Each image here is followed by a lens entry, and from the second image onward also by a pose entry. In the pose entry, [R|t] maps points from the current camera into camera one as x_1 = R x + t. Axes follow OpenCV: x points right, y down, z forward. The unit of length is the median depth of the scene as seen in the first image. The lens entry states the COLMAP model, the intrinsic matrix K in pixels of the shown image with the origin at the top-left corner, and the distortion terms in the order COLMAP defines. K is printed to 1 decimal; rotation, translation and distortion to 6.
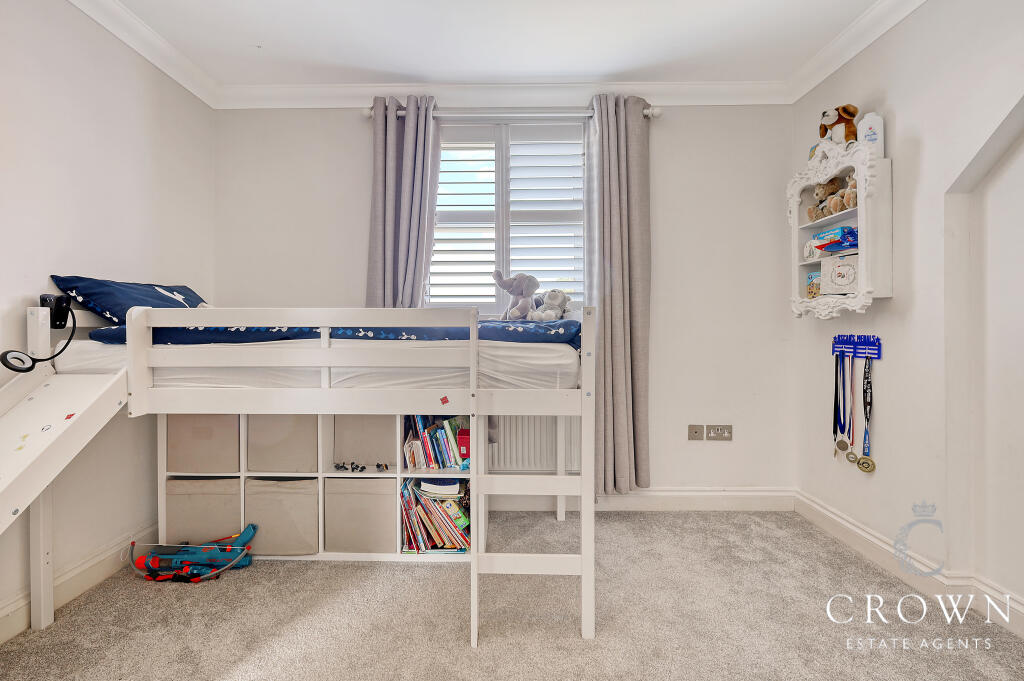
lens RADIAL K [[459.3, 0, 515.5], [0, 459.3, 330.0], [0, 0, 1]] dist [0.001722, 0.001175]
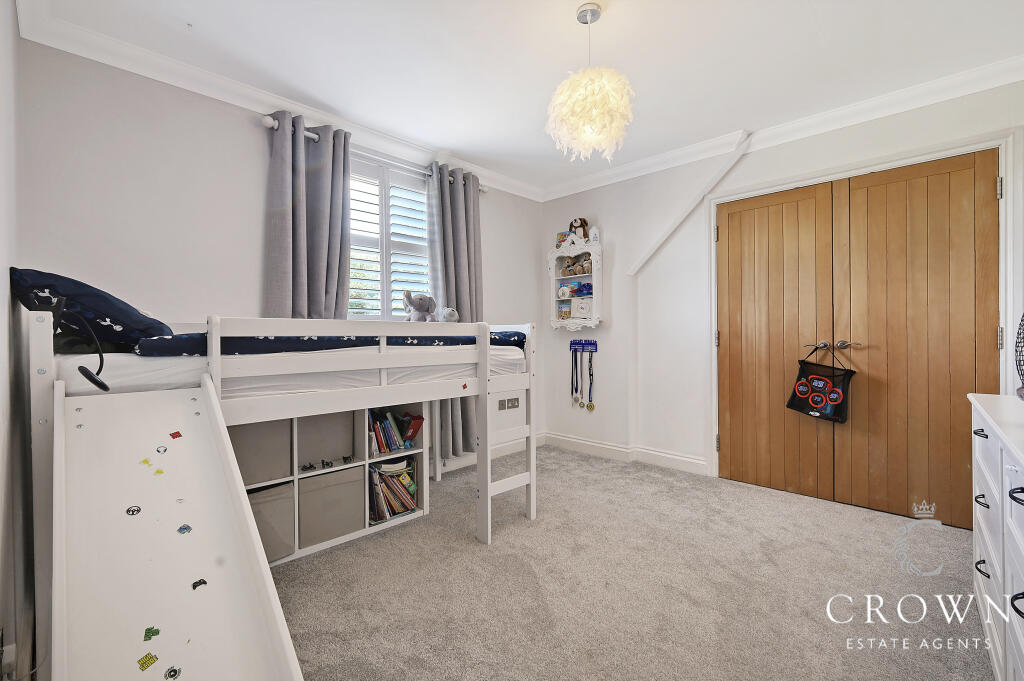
lens RADIAL K [[459.3, 0, 506.6], [0, 459.3, 341.0], [0, 0, 1]] dist [0.001722, 0.001175]
pose [[0.688767, -0.010384, 0.724908, -0.860036], [0.007578, 0.999946, 0.007124, 0.000080], [-0.724943, 0.000586, 0.688809, -0.073078]]
